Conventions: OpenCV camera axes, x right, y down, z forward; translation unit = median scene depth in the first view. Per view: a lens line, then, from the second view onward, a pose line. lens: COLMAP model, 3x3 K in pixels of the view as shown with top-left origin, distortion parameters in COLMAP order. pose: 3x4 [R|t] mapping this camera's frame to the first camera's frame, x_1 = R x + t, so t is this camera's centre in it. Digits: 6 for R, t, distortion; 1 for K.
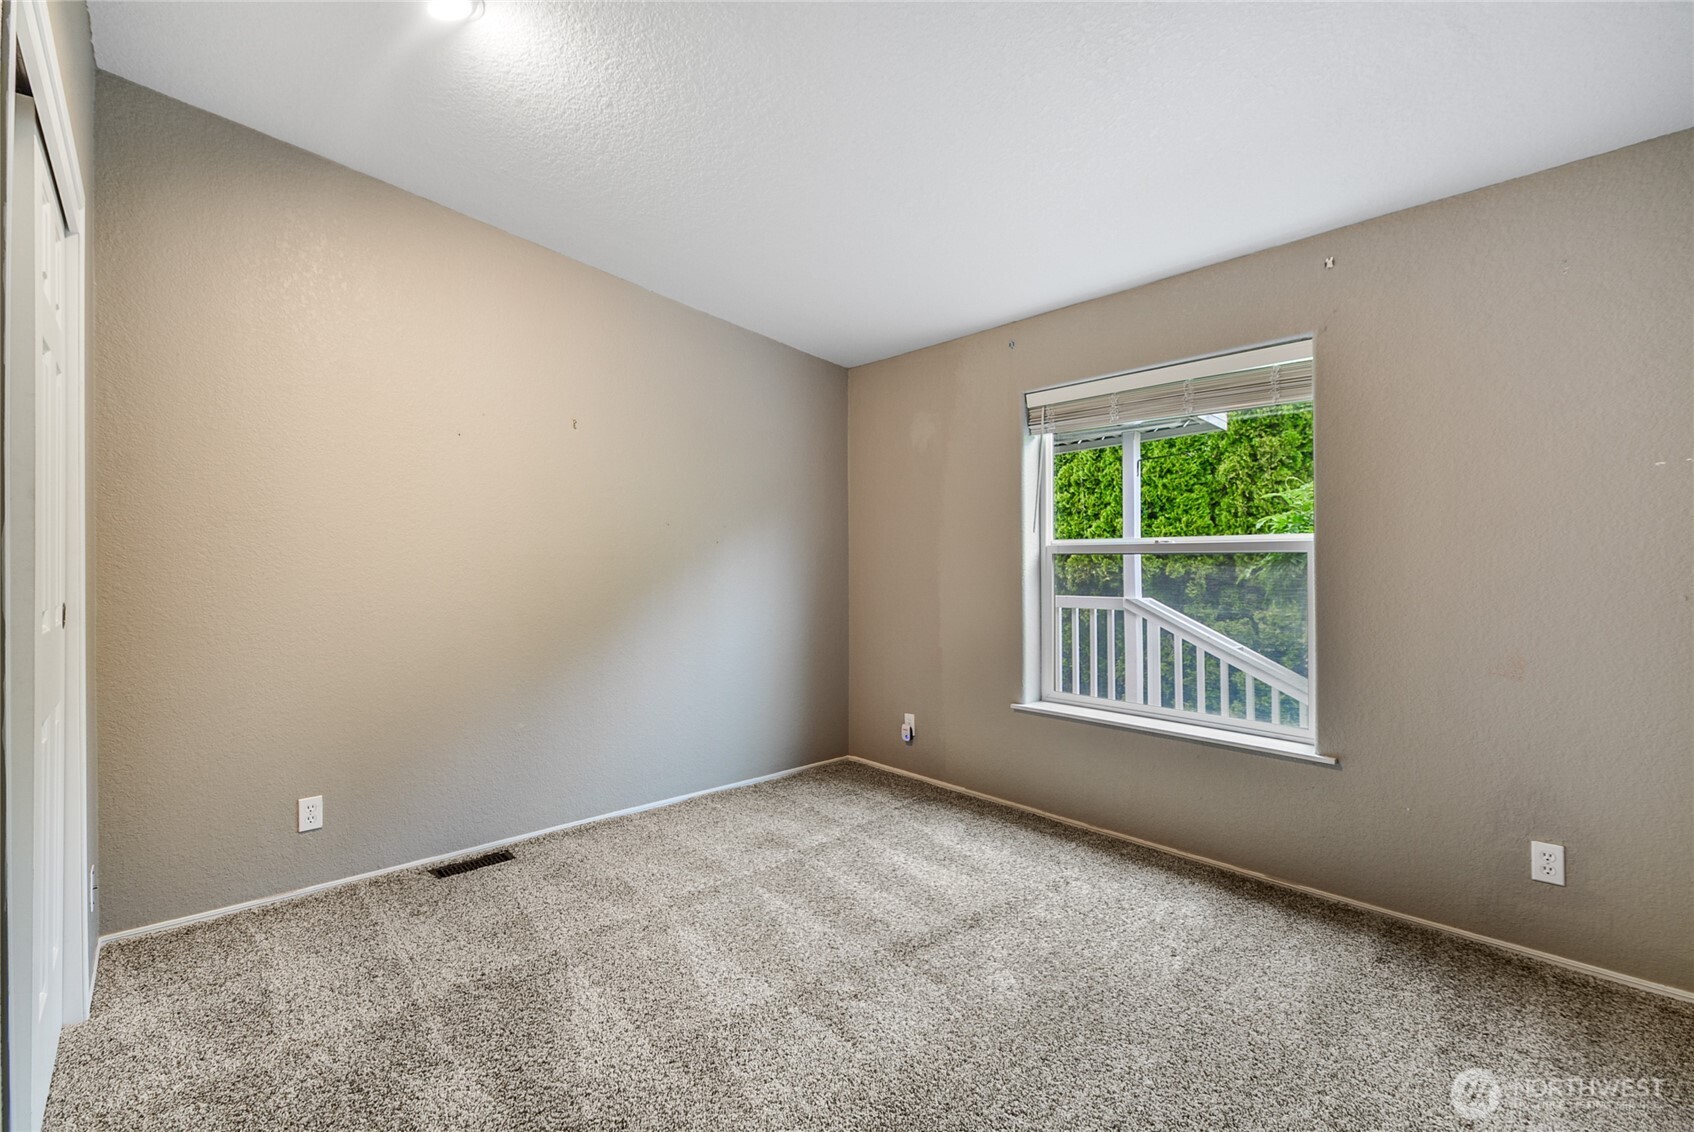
lens RADIAL K [[735.3, 0, 841.2], [0, 735.3, 555.2], [0, 0, 1]] dist [0.001729, -0.000275]
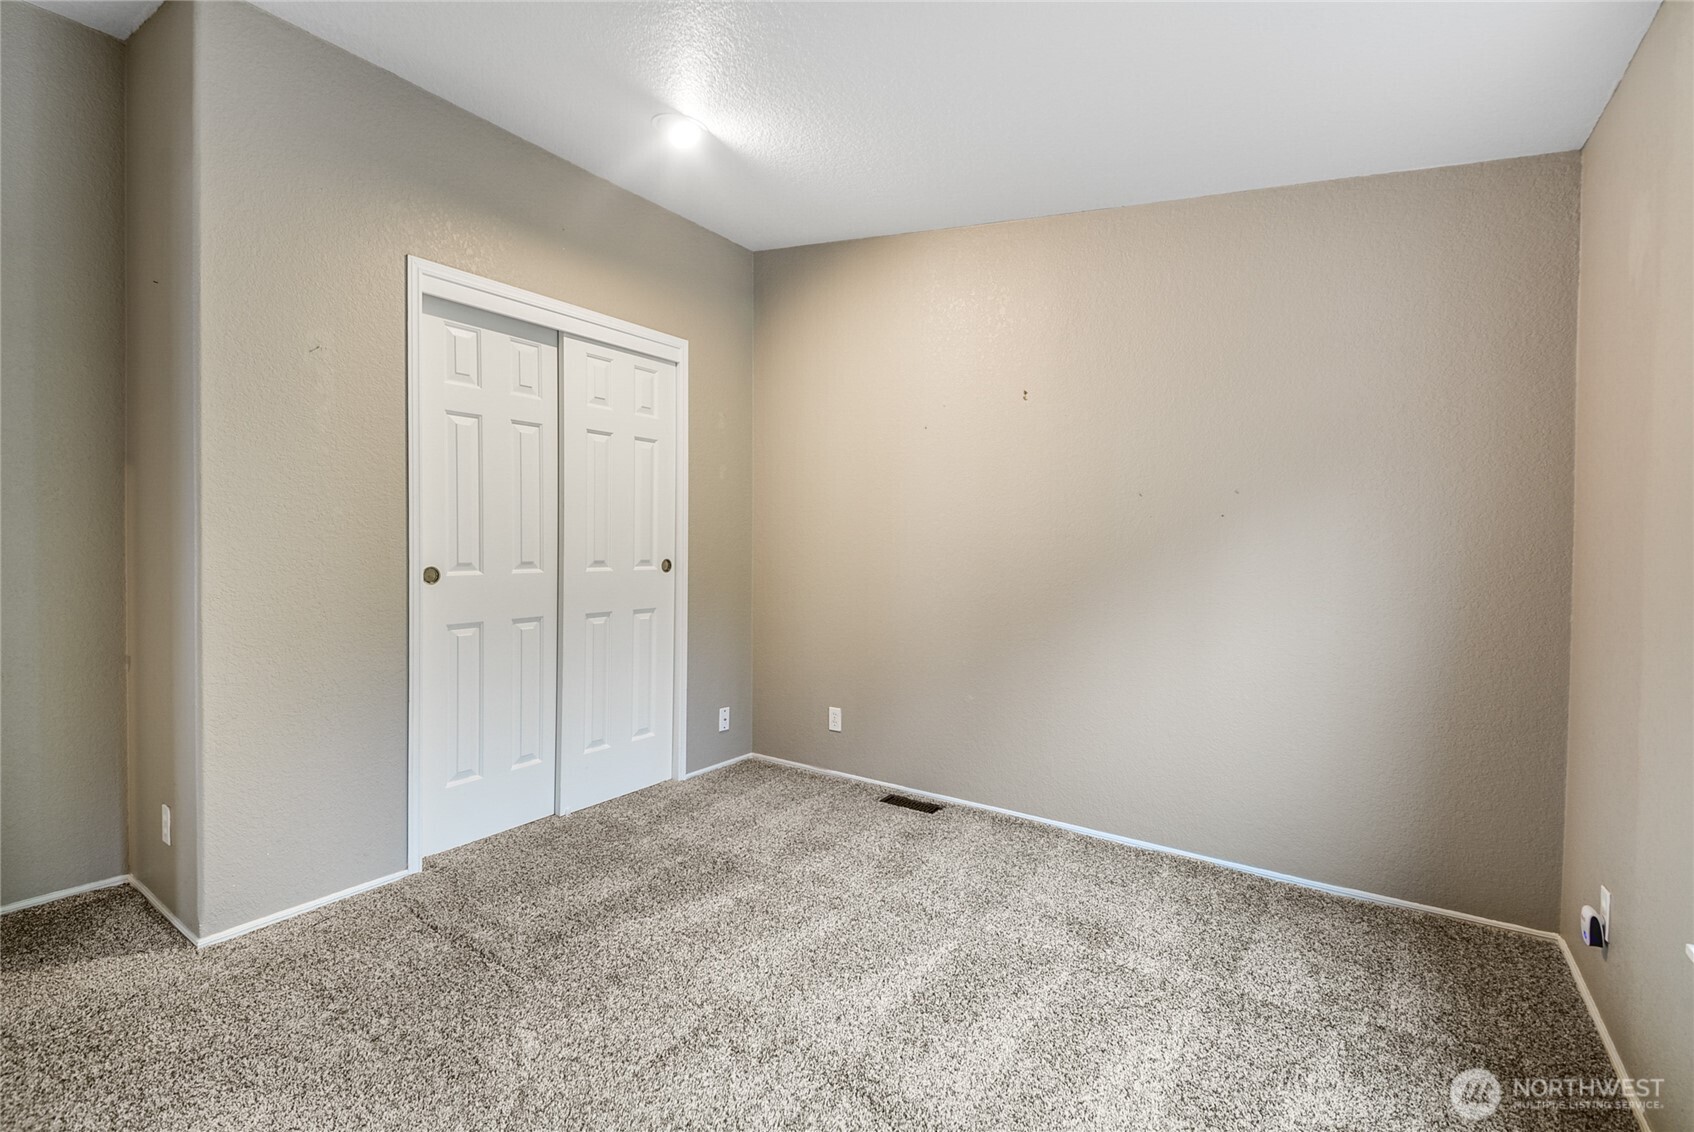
lens RADIAL K [[756.6, 0, 844.9], [0, 756.6, 560.0], [0, 0, 1]] dist [0.003136, -0.000168]
pose [[0.224923, 0.035914, -0.973714, 0.628861], [-0.004613, 0.999349, 0.035794, 0.000128], [0.974366, -0.003560, 0.224942, 0.660668]]
